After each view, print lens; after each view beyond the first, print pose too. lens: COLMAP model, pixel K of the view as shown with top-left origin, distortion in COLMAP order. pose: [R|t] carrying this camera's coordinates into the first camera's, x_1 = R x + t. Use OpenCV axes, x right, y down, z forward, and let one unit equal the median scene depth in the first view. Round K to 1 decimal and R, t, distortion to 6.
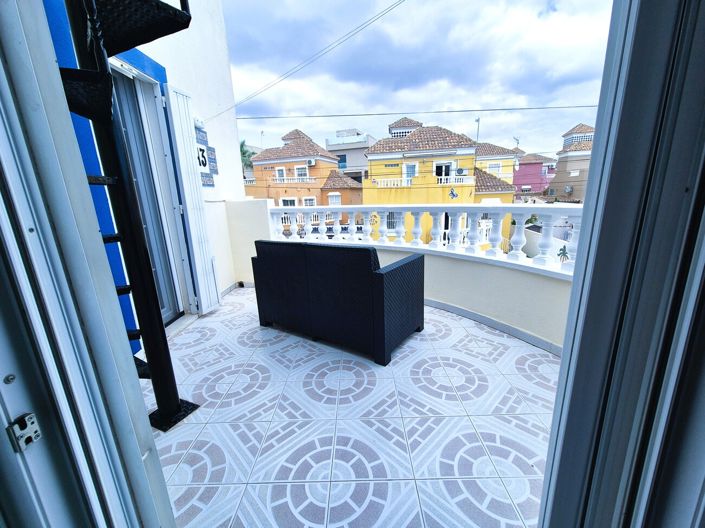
lens RADIAL K [[288.4, 0, 352.6], [0, 288.4, 265.0], [0, 0, 1]] dist [-0.000002, 0.000148]
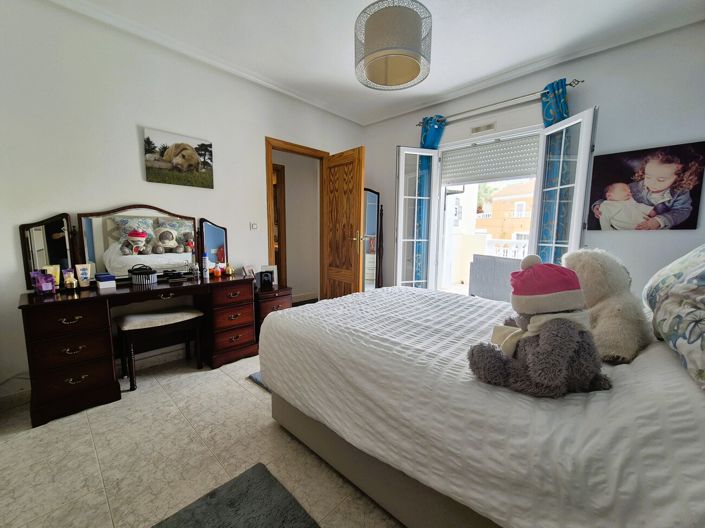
lens RADIAL K [[288.4, 0, 352.4], [0, 288.4, 264.7], [0, 0, 1]] dist [-0.000002, 0.000148]
pose [[0.721104, 0.134429, -0.679660, 0.368963], [-0.204926, 0.978486, -0.023888, 0.184104], [0.661827, 0.156506, 0.733138, -0.872110]]
